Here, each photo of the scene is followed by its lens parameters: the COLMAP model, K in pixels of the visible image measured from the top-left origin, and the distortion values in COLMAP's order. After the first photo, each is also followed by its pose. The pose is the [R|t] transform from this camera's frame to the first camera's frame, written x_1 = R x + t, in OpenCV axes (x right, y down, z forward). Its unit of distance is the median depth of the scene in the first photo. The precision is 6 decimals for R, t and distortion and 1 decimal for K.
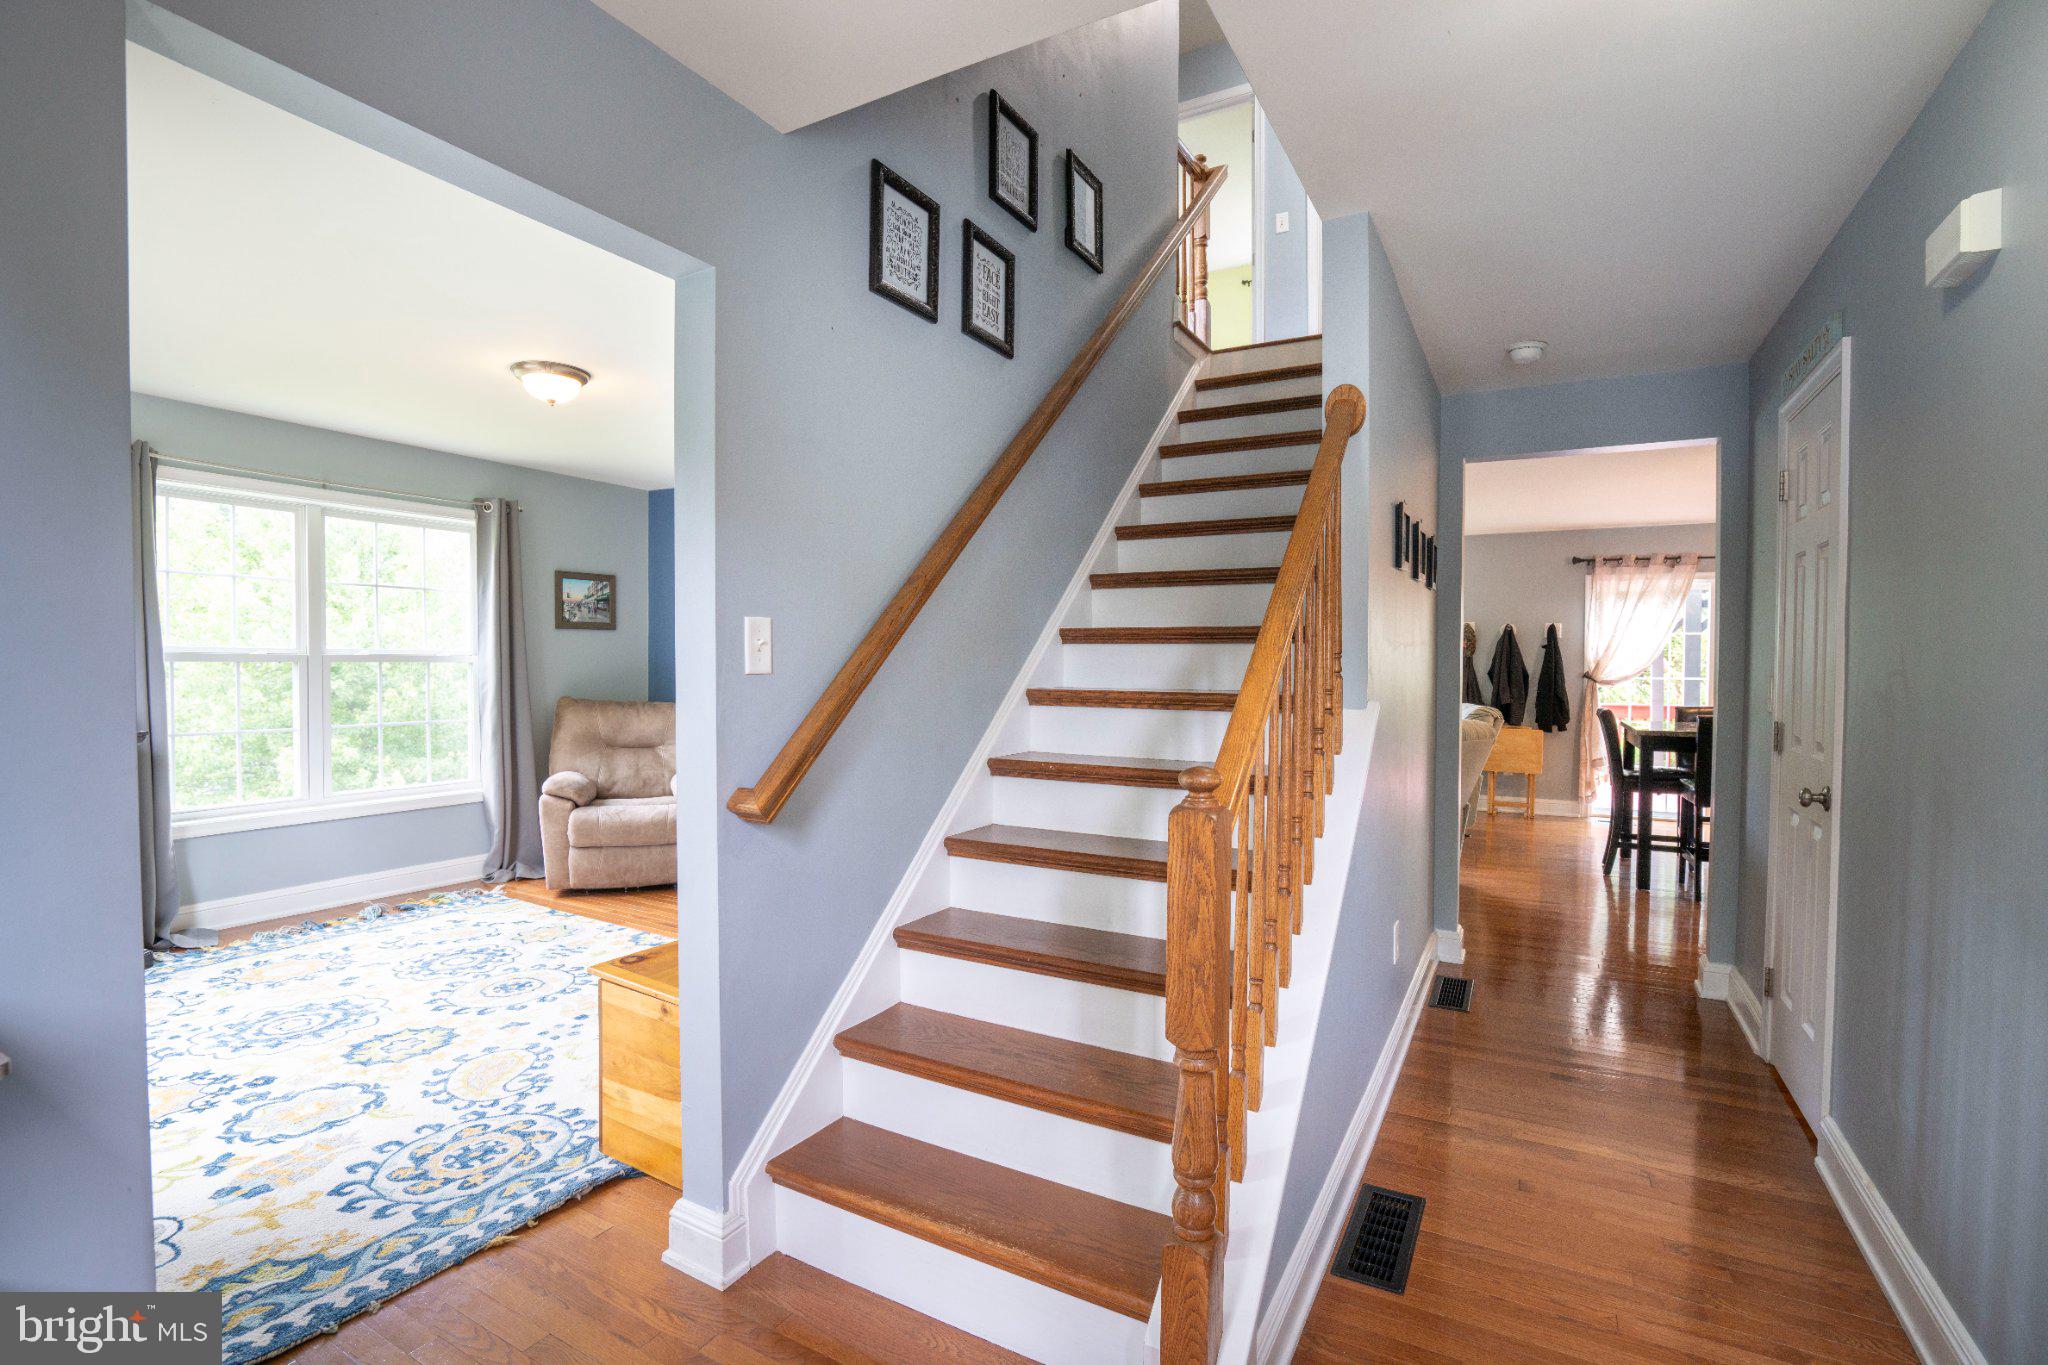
lens RADIAL K [[945.6, 0, 1020.7], [0, 945.6, 688.8], [0, 0, 1]] dist [-0.067958, 0.031131]
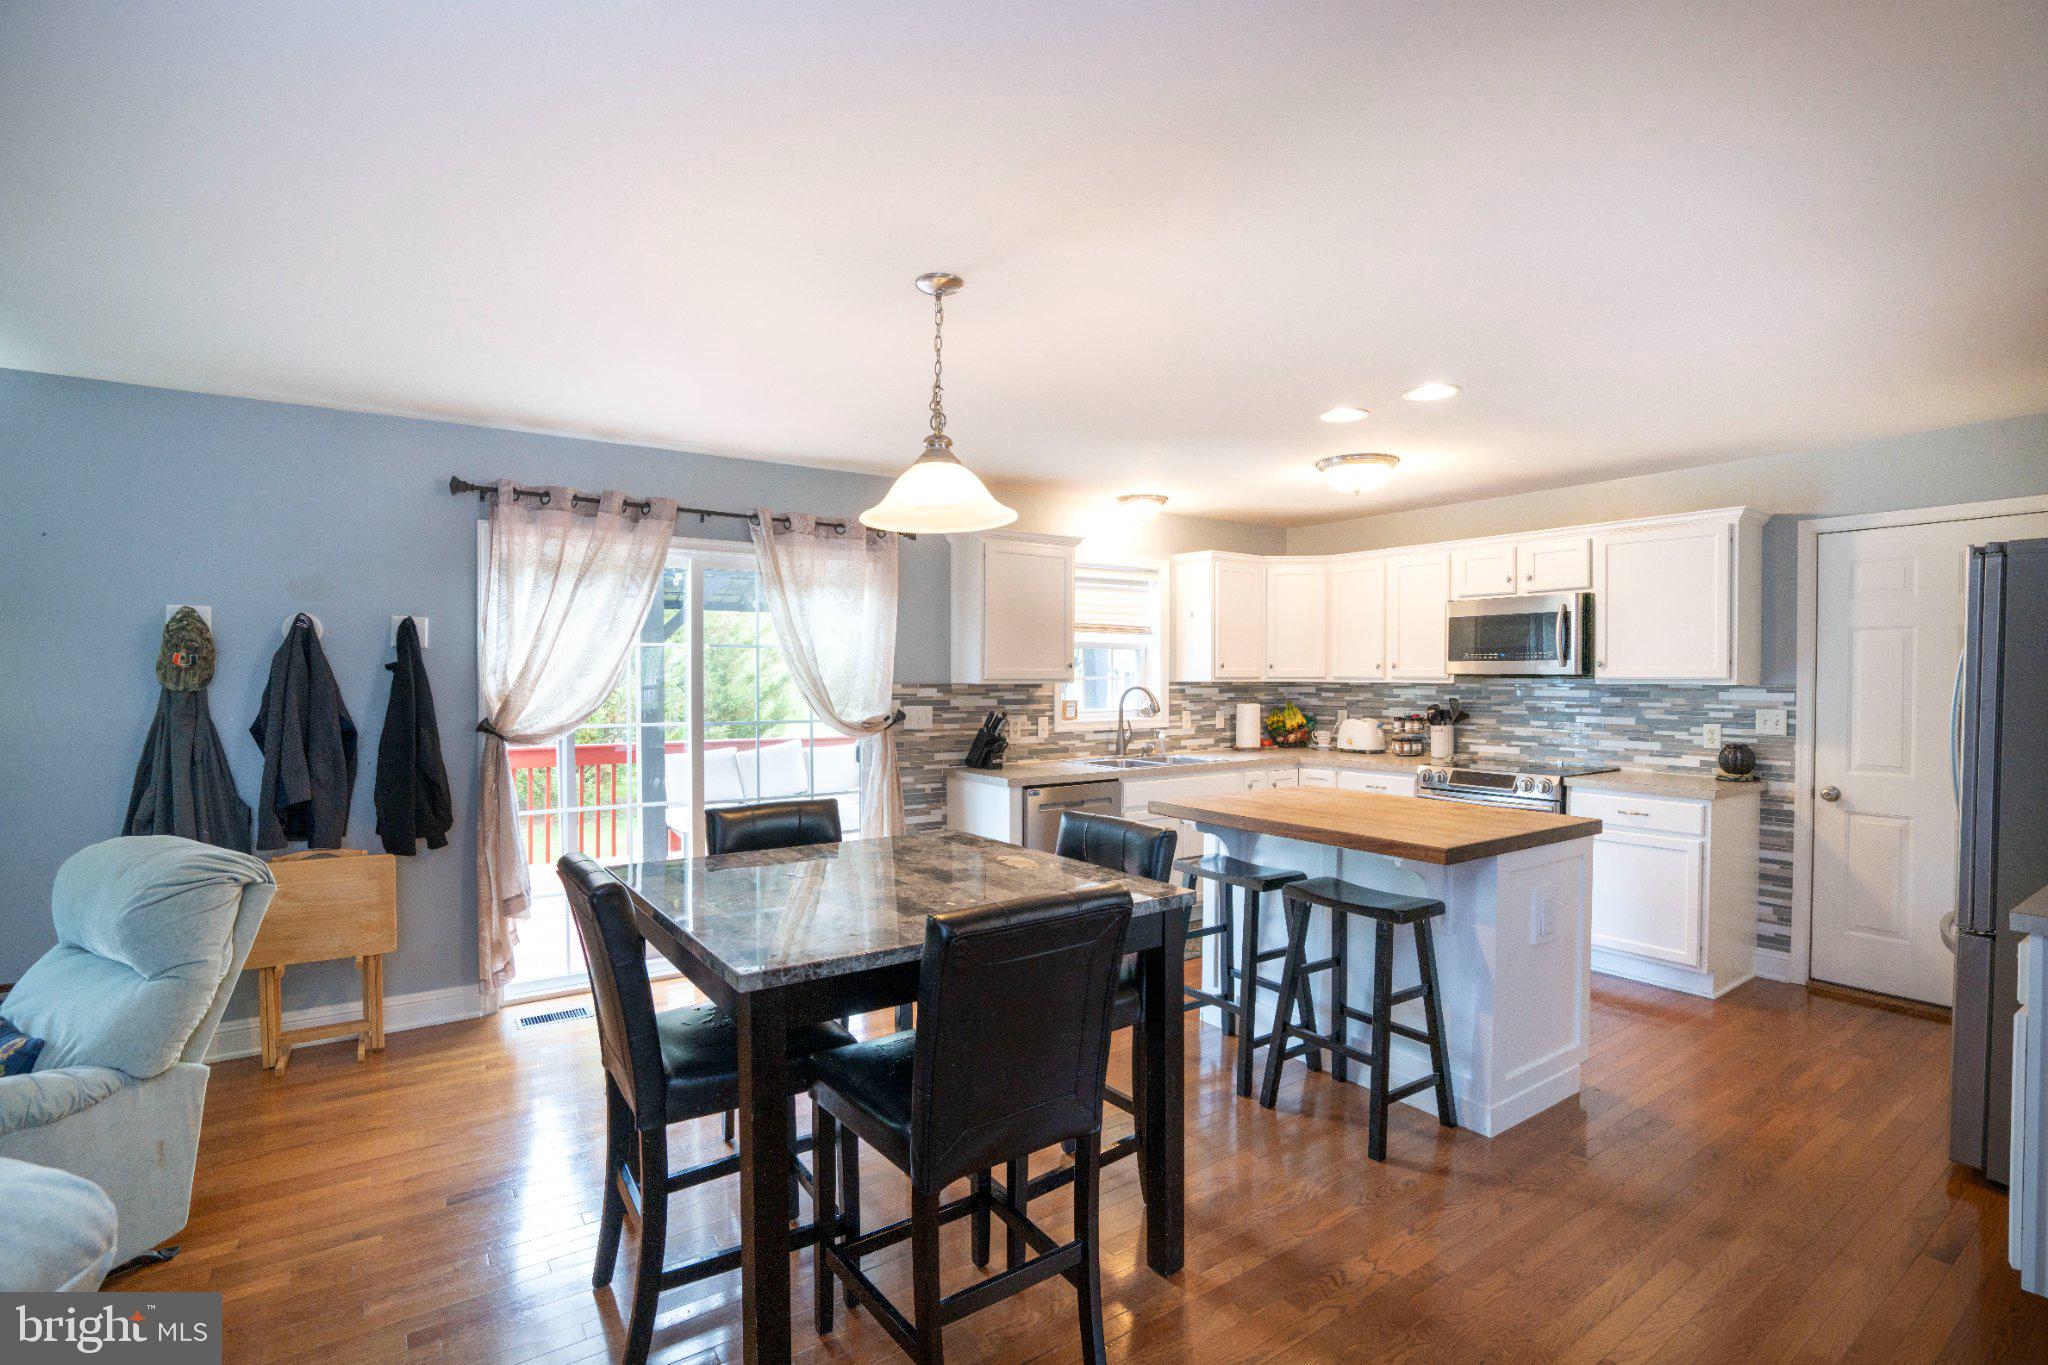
lens RADIAL K [[945.6, 0, 1020.7], [0, 945.6, 688.8], [0, 0, 1]] dist [-0.067958, 0.031131]
pose [[0.442606, -0.018911, 0.896517, 0.780649], [0.024290, 0.999664, 0.009095, -0.082002], [-0.896387, 0.017751, 0.442917, 1.383657]]
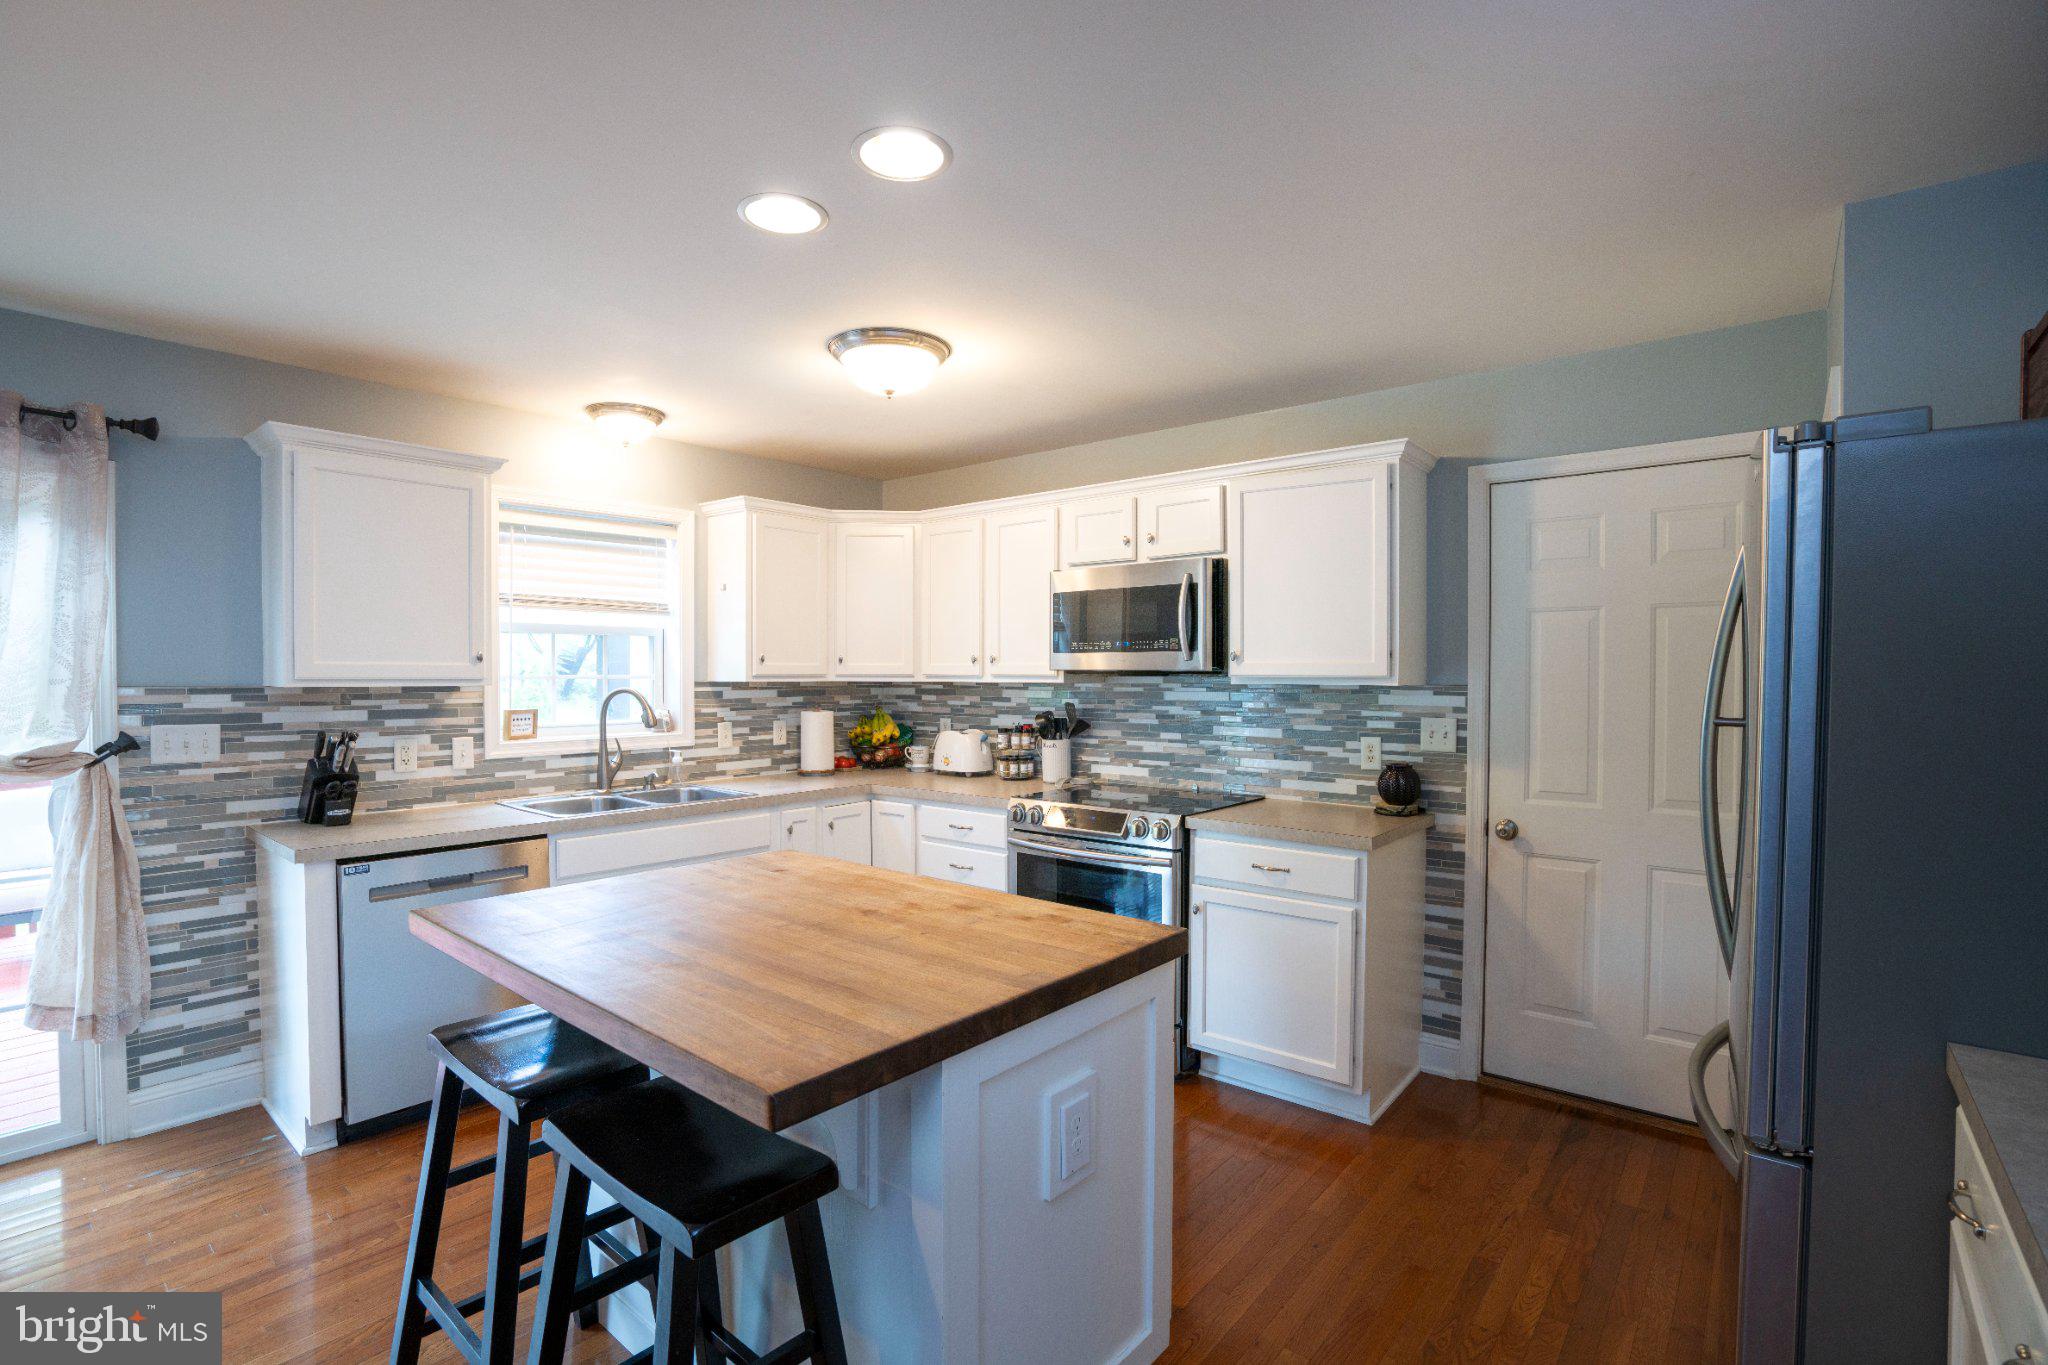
lens RADIAL K [[945.6, 0, 1020.7], [0, 945.6, 688.8], [0, 0, 1]] dist [-0.067958, 0.031131]
pose [[0.179038, -0.021756, 0.983602, 1.415687], [0.024437, 0.999545, 0.017660, -0.073481], [-0.983539, 0.020875, 0.179489, 1.252062]]
